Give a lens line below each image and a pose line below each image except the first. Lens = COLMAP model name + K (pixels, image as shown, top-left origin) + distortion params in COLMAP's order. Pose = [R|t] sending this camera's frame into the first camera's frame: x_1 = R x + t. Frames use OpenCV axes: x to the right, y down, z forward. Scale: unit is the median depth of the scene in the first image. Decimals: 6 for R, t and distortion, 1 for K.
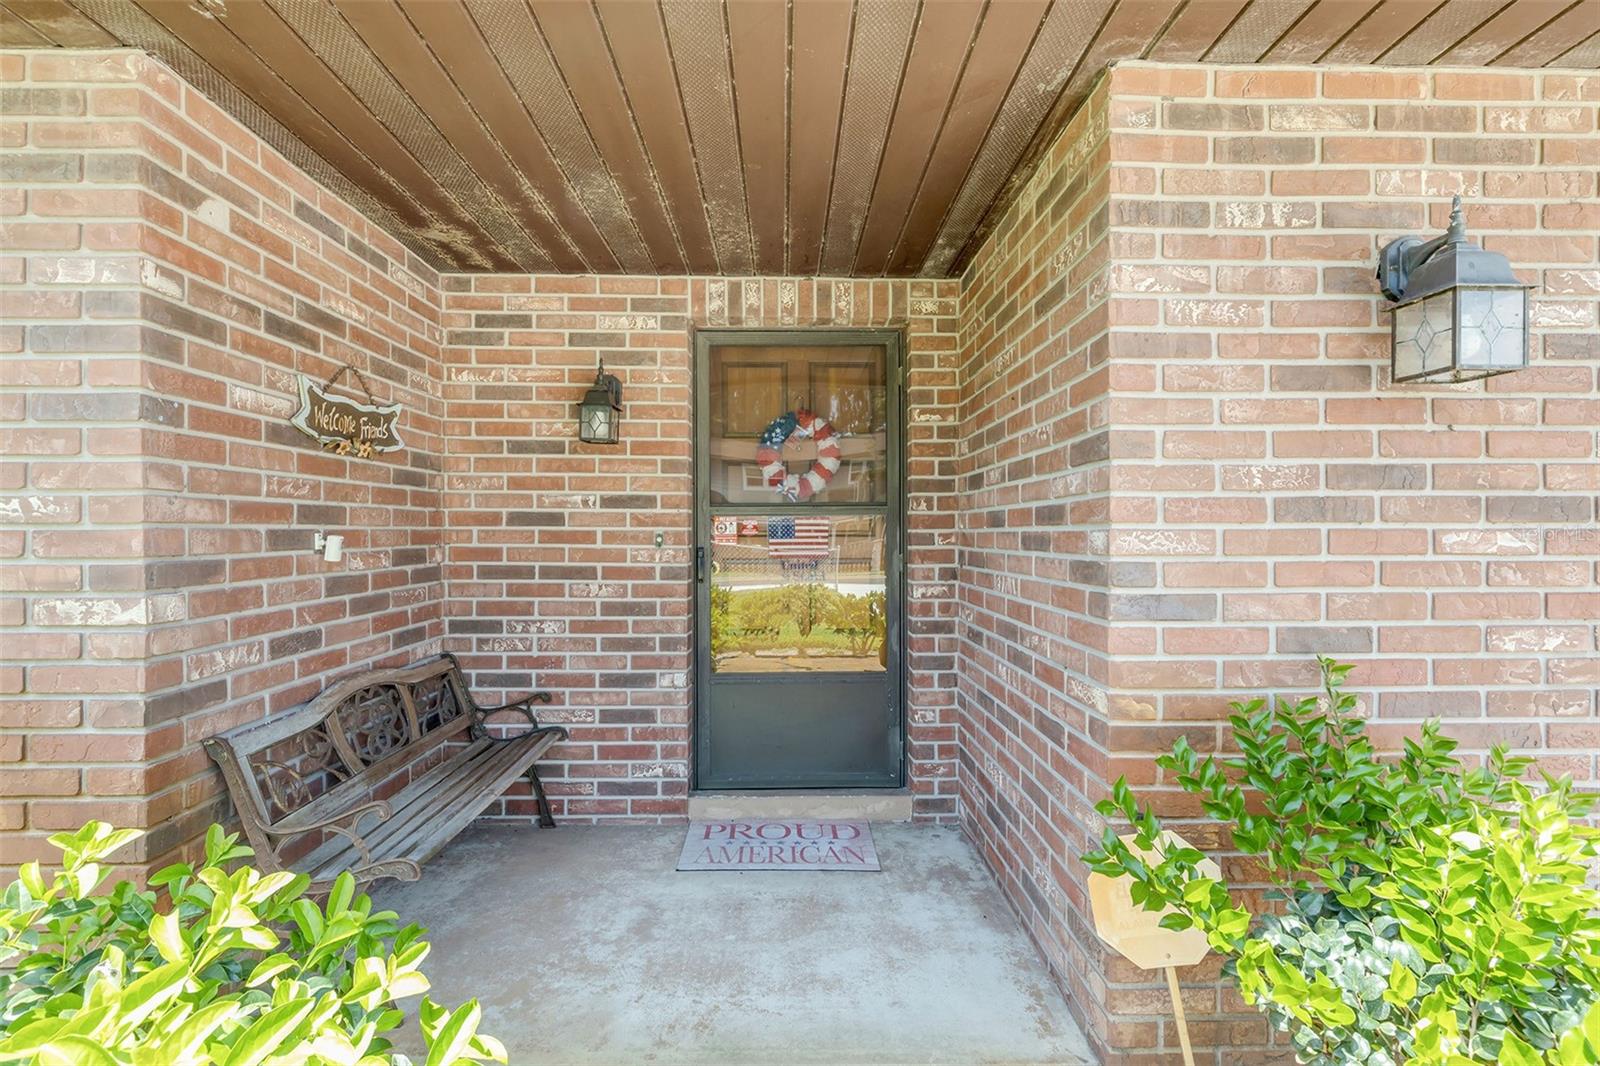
lens RADIAL K [[742.0, 0, 801.8], [0, 742.0, 530.6], [0, 0, 1]] dist [0.003371, 0.000552]
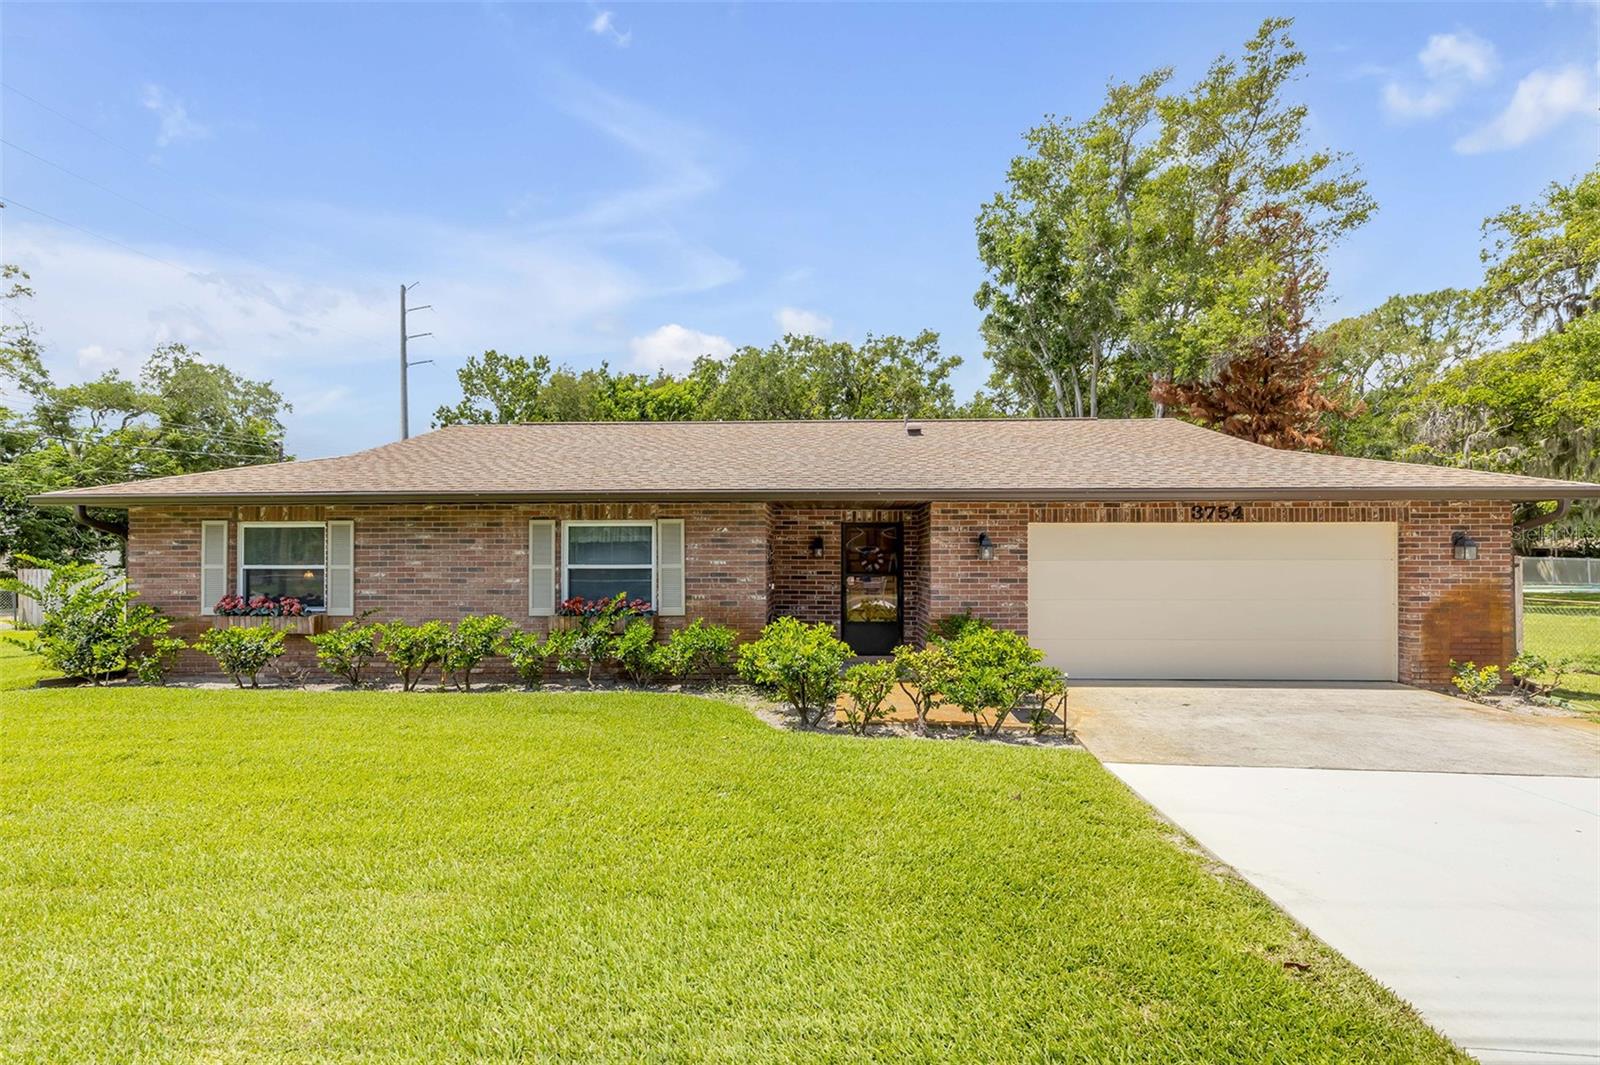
lens RADIAL K [[754.7, 0, 791.0], [0, 754.7, 546.7], [0, 0, 1]] dist [-0.000582, 0.000228]
pose [[0.996979, -0.000007, -0.077678, -0.202719], [-0.001163, 0.999887, -0.015018, -0.198982], [0.077669, 0.015063, 0.996865, -4.805084]]
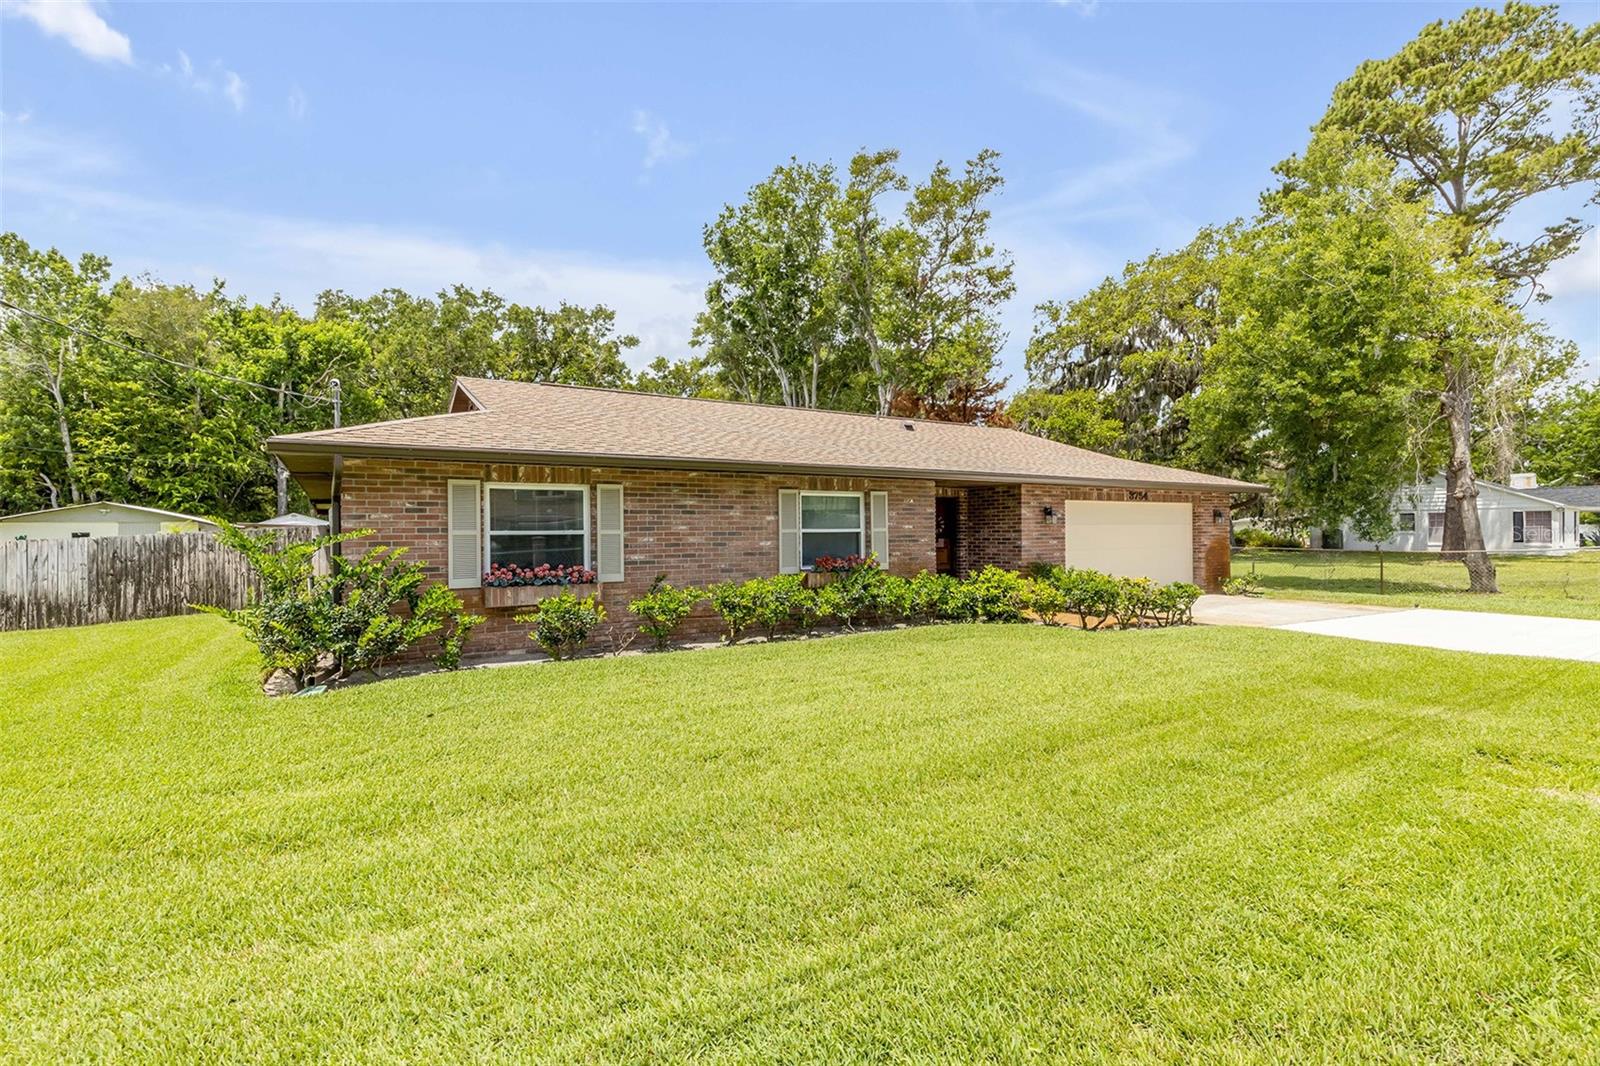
lens RADIAL K [[721.6, 0, 798.1], [0, 721.6, 530.8], [0, 0, 1]] dist [0.002298, -0.000026]
pose [[0.871833, -0.003808, 0.489789, -5.569369], [0.000656, 0.999978, 0.006606, -0.170498], [-0.489804, -0.005438, 0.871816, -4.684248]]
